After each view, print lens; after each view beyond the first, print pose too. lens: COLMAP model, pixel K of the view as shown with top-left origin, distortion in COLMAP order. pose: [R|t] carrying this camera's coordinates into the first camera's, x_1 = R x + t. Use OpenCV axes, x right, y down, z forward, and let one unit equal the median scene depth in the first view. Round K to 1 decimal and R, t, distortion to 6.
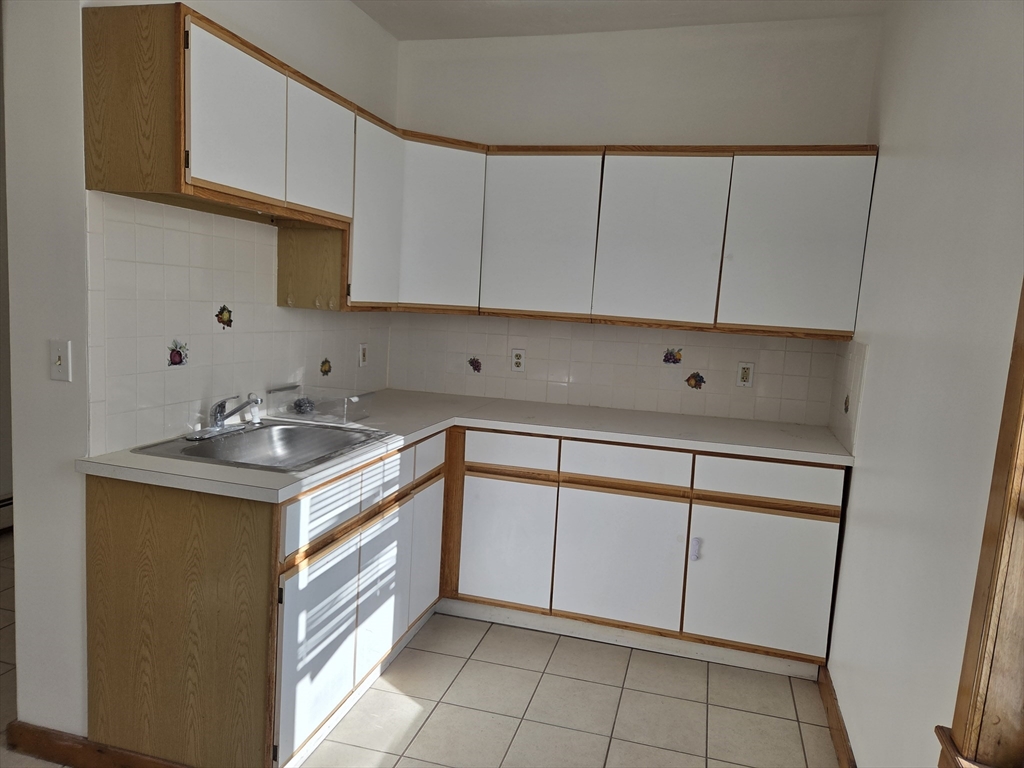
lens RADIAL K [[695.0, 0, 515.2], [0, 695.0, 382.5], [0, 0, 1]] dist [0.020388, -0.000285]
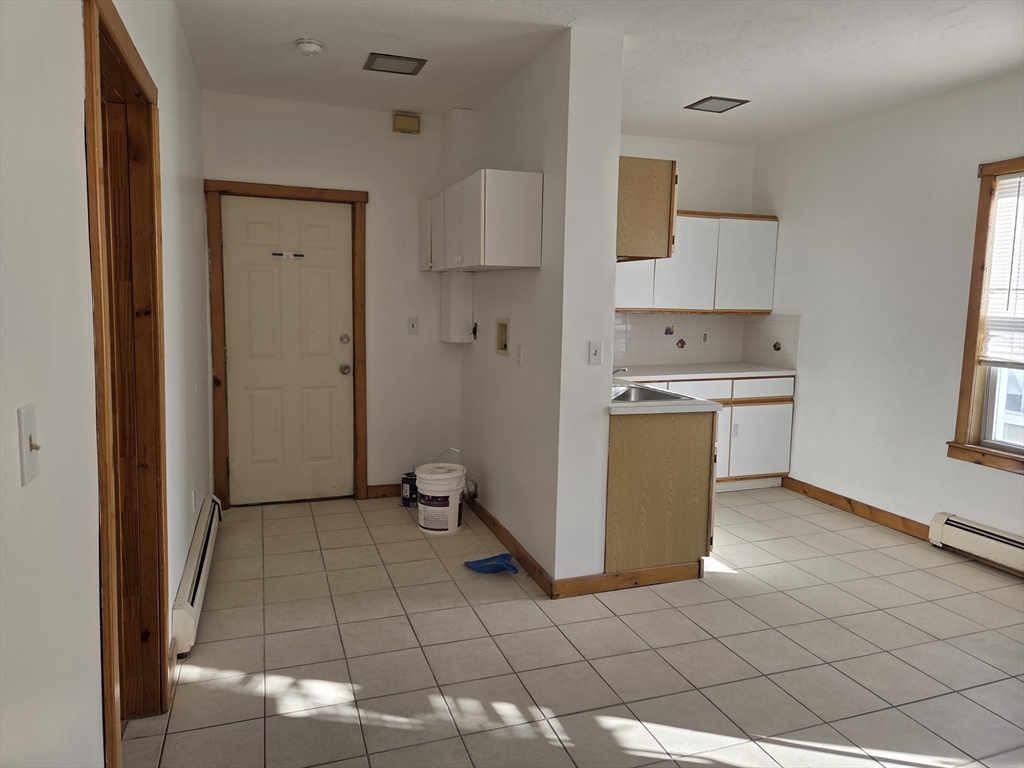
lens RADIAL K [[695.0, 0, 509.1], [0, 695.0, 382.7], [0, 0, 1]] dist [0.020388, -0.000285]
pose [[0.820591, -0.115841, 0.559653, -1.278058], [0.104005, 0.993160, 0.053074, -0.051126], [-0.561973, 0.014654, 0.827026, -0.212868]]
